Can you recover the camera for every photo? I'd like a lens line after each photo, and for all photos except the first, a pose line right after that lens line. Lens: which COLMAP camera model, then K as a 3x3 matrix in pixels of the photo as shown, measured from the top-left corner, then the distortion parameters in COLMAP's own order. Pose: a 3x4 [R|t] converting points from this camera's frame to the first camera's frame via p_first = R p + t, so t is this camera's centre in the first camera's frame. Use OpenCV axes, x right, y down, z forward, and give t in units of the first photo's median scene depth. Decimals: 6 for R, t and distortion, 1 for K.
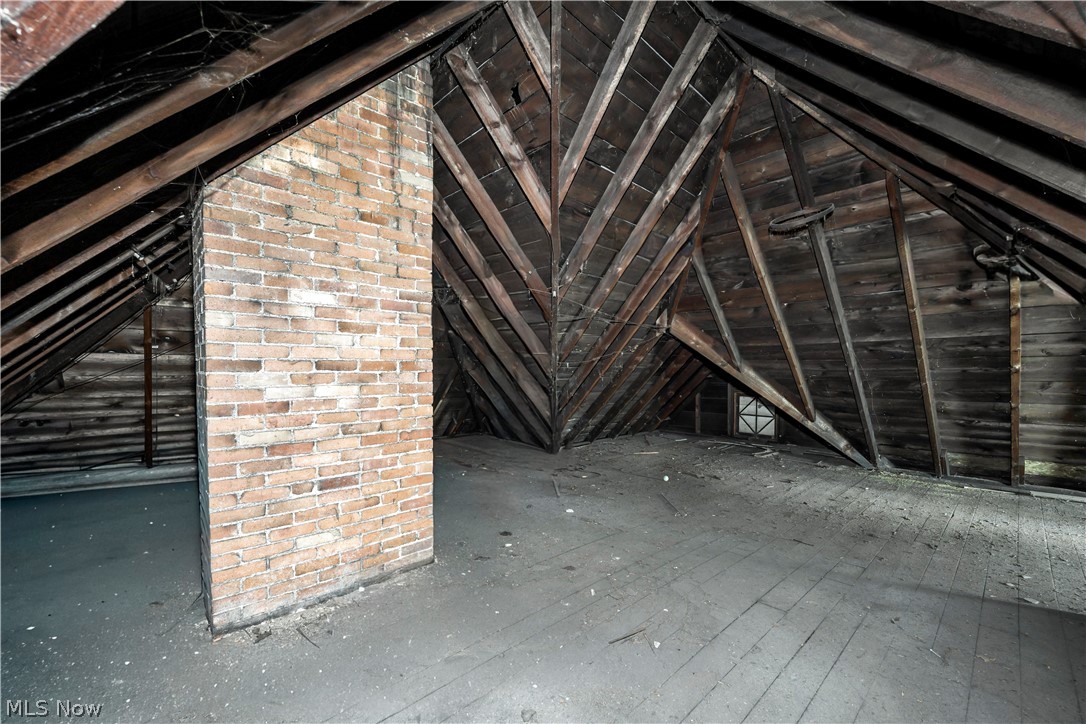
lens RADIAL K [[443.1, 0, 543.3], [0, 443.1, 389.3], [0, 0, 1]] dist [0.000253, 0.000003]
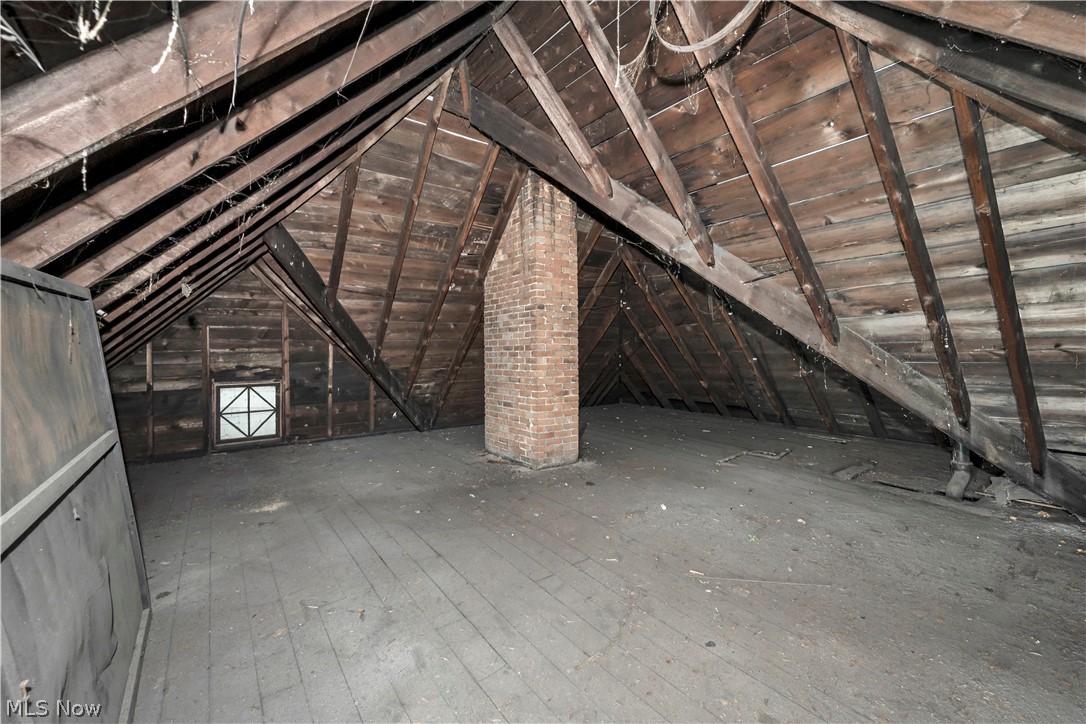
lens RADIAL K [[447.9, 0, 539.9], [0, 447.9, 356.6], [0, 0, 1]] dist [0.000352, 0.000070]
pose [[-0.123356, 0.006932, -0.992338, 1.504098], [-0.036509, 0.999267, 0.011518, -0.041422], [0.991691, 0.037650, -0.123013, 1.313327]]
